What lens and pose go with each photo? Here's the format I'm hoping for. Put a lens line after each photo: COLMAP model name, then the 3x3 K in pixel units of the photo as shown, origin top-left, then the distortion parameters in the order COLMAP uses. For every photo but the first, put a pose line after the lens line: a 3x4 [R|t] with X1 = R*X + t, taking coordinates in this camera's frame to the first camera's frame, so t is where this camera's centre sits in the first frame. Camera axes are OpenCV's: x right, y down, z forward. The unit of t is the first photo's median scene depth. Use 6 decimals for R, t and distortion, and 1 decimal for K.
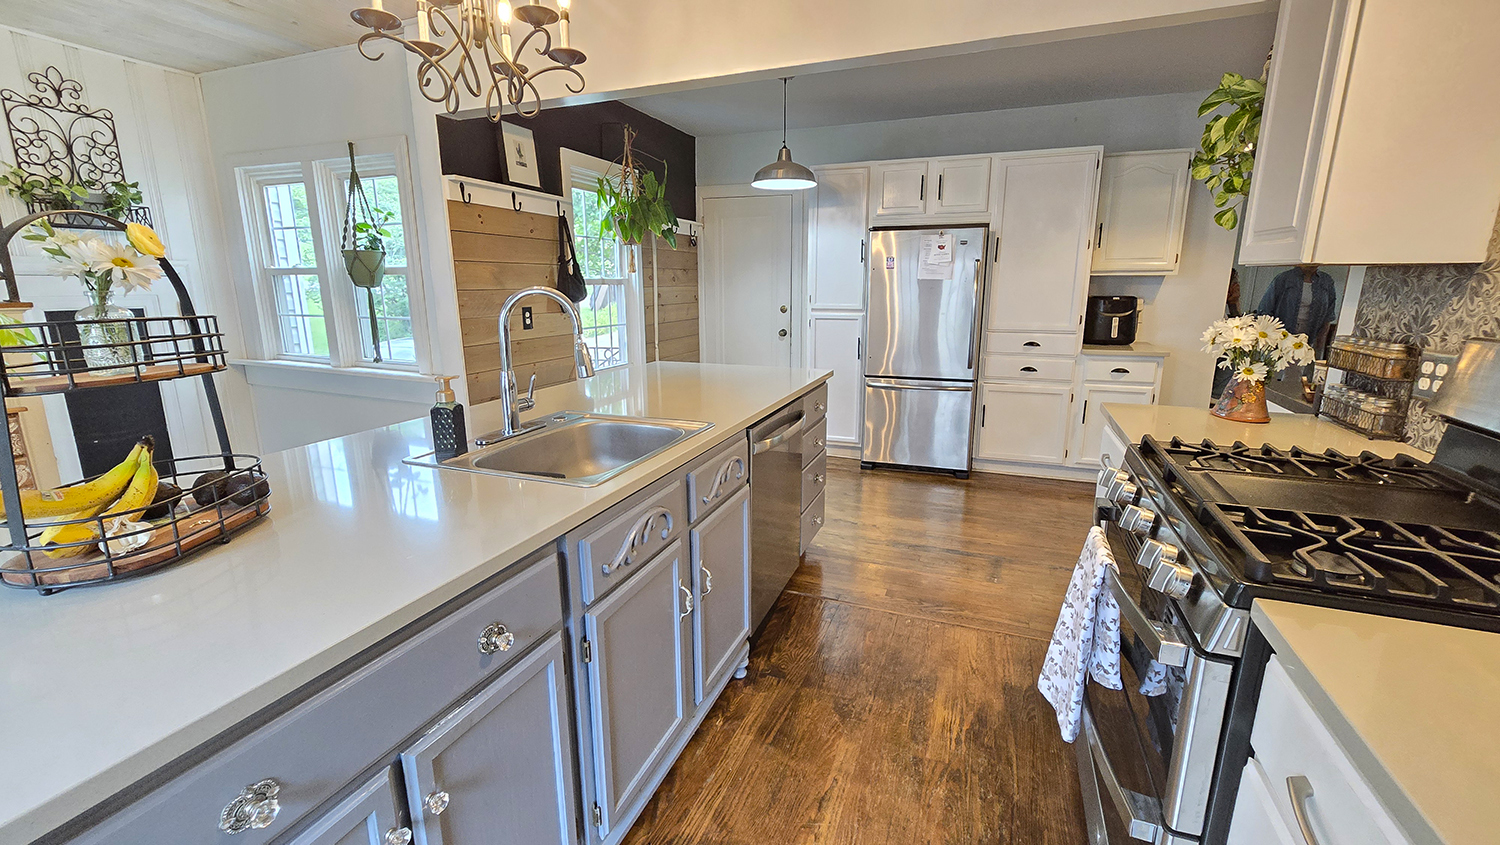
lens RADIAL K [[620.0, 0, 751.3], [0, 620.0, 421.8], [0, 0, 1]] dist [-0.002534, -0.000397]
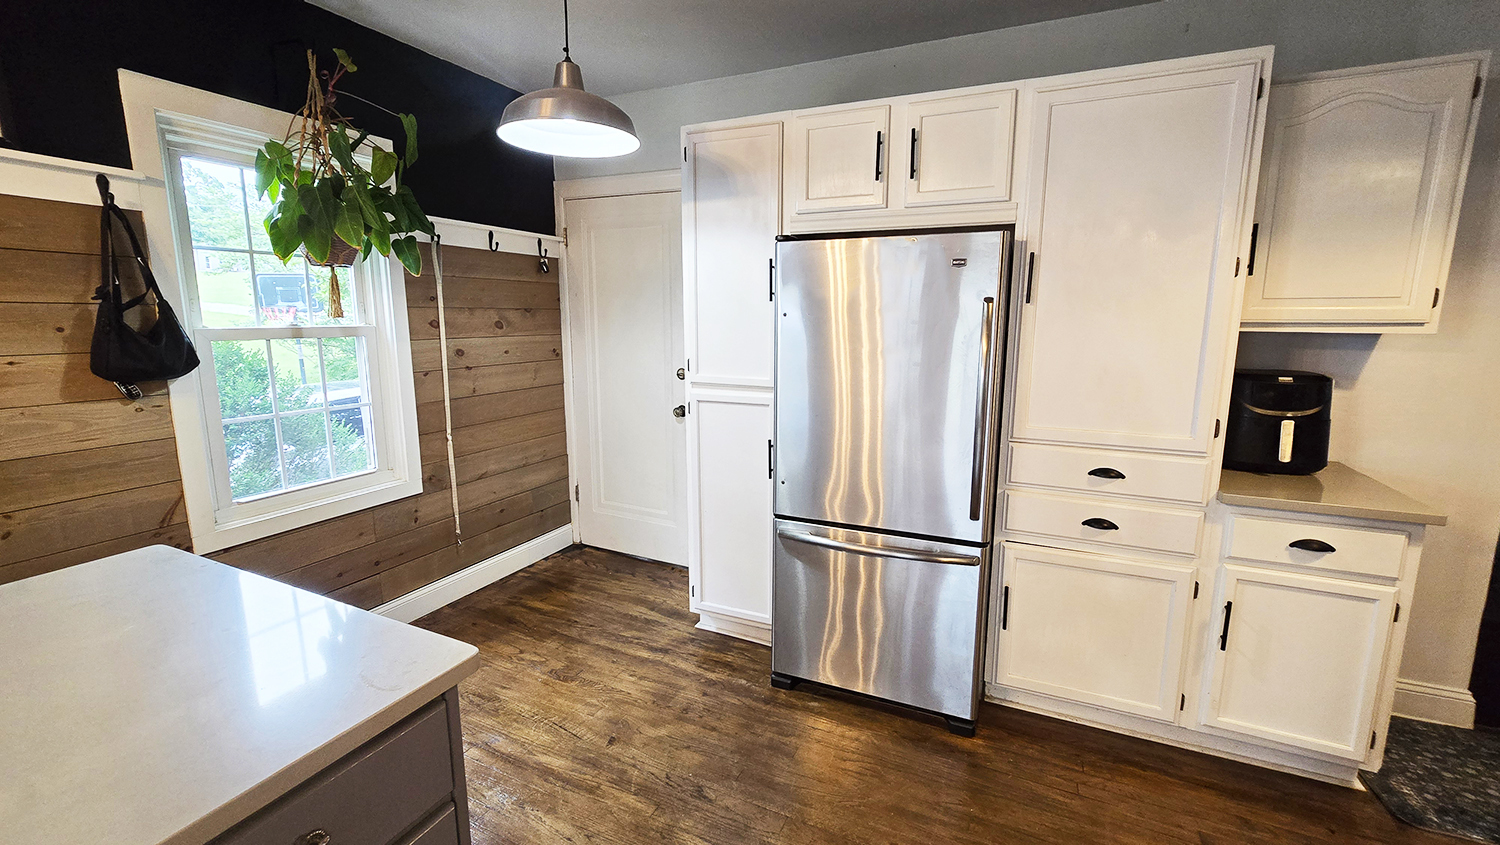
lens RADIAL K [[620.0, 0, 750.0], [0, 620.0, 419.0], [0, 0, 1]] dist [-0.002534, -0.000397]
pose [[0.998126, 0.017460, -0.058643, 0.204140], [-0.020658, 0.998307, -0.054368, -0.134097], [0.057595, 0.055478, 0.996797, 0.501505]]
